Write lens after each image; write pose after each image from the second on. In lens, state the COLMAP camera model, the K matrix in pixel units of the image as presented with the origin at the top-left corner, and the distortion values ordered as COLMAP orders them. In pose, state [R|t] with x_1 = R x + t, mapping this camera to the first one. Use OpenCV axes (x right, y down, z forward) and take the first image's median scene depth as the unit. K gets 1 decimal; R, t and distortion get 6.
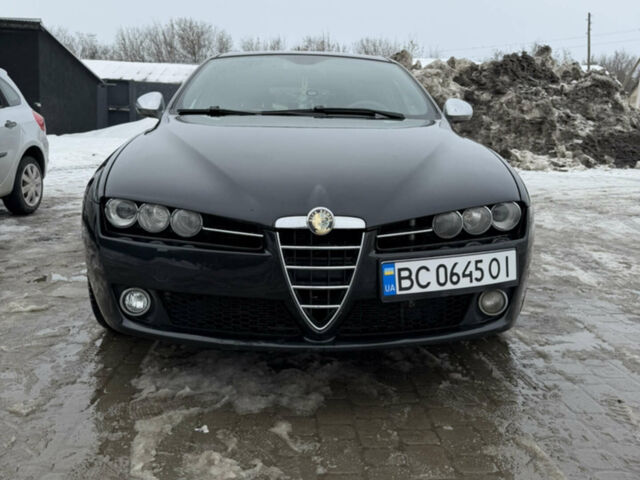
lens RADIAL K [[601.7, 0, 320.0], [0, 601.7, 240.0], [0, 0, 1]] dist [0.146165, -0.303147]
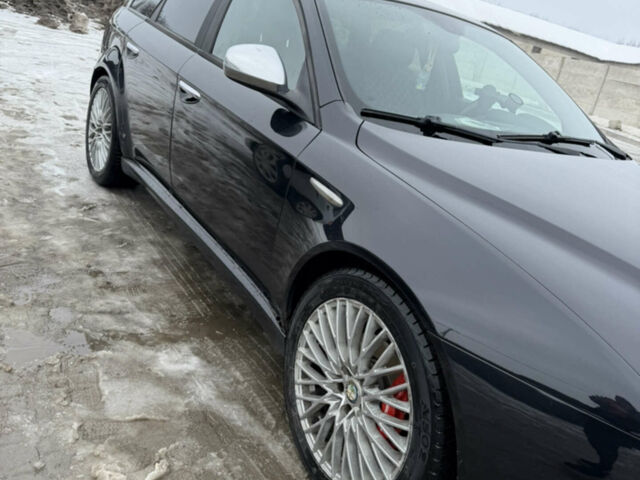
lens RADIAL K [[601.7, 0, 320.0], [0, 601.7, 240.0], [0, 0, 1]] dist [0.146165, -0.303147]
pose [[0.866232, -0.000307, 0.499643, -0.921633], [-0.109346, 0.975642, 0.190172, -0.317717], [-0.487531, -0.219367, 0.845099, 0.789686]]
